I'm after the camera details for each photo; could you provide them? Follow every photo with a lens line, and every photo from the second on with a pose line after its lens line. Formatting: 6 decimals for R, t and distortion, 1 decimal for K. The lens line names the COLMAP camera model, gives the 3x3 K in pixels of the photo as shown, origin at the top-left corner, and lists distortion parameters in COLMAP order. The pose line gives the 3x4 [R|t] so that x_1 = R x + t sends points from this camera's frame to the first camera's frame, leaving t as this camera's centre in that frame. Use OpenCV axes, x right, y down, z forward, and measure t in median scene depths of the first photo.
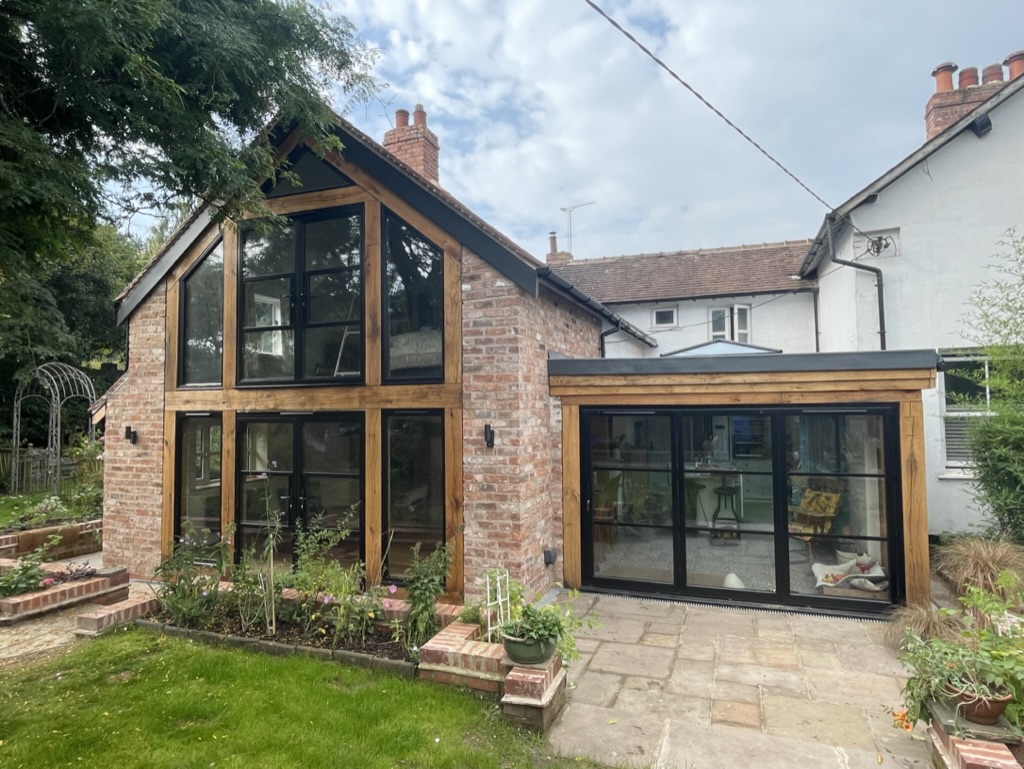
lens RADIAL K [[594.8, 0, 514.2], [0, 594.8, 383.0], [0, 0, 1]] dist [-0.008147, -0.000599]
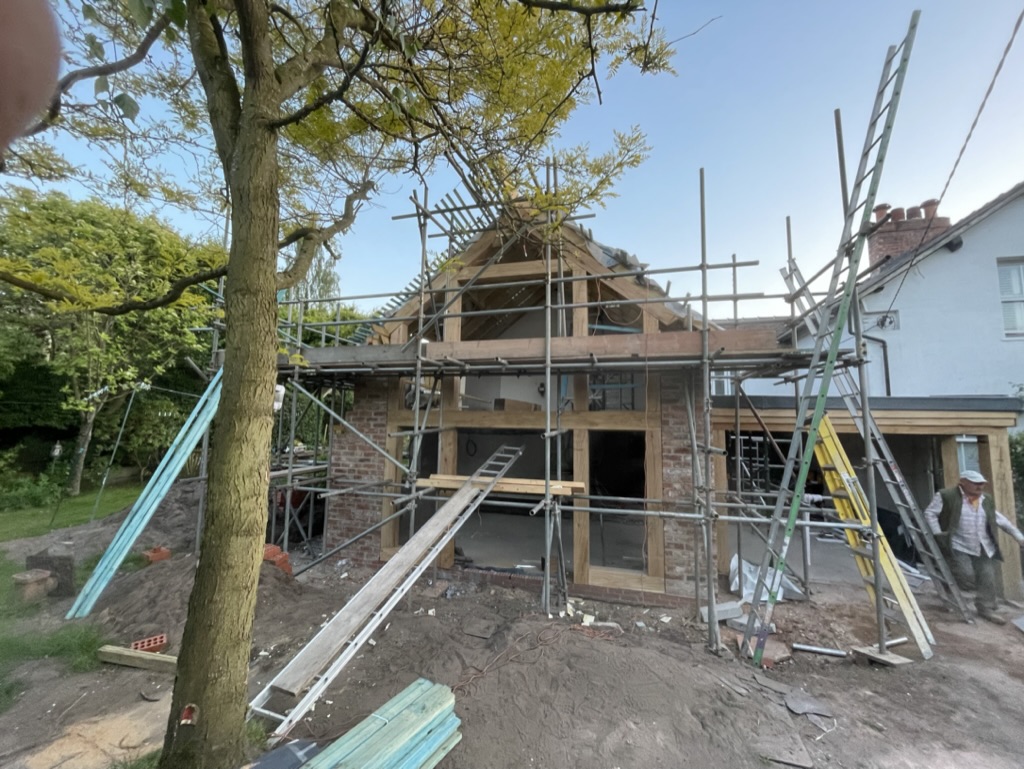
lens RADIAL K [[411.4, 0, 514.5], [0, 411.4, 379.6], [0, 0, 1]] dist [-0.004199, 0.000337]
pose [[0.996849, 0.035390, 0.070990, -0.471867], [-0.030472, 0.997137, -0.069201, 0.001621], [-0.073236, 0.066820, 0.995074, 0.124571]]
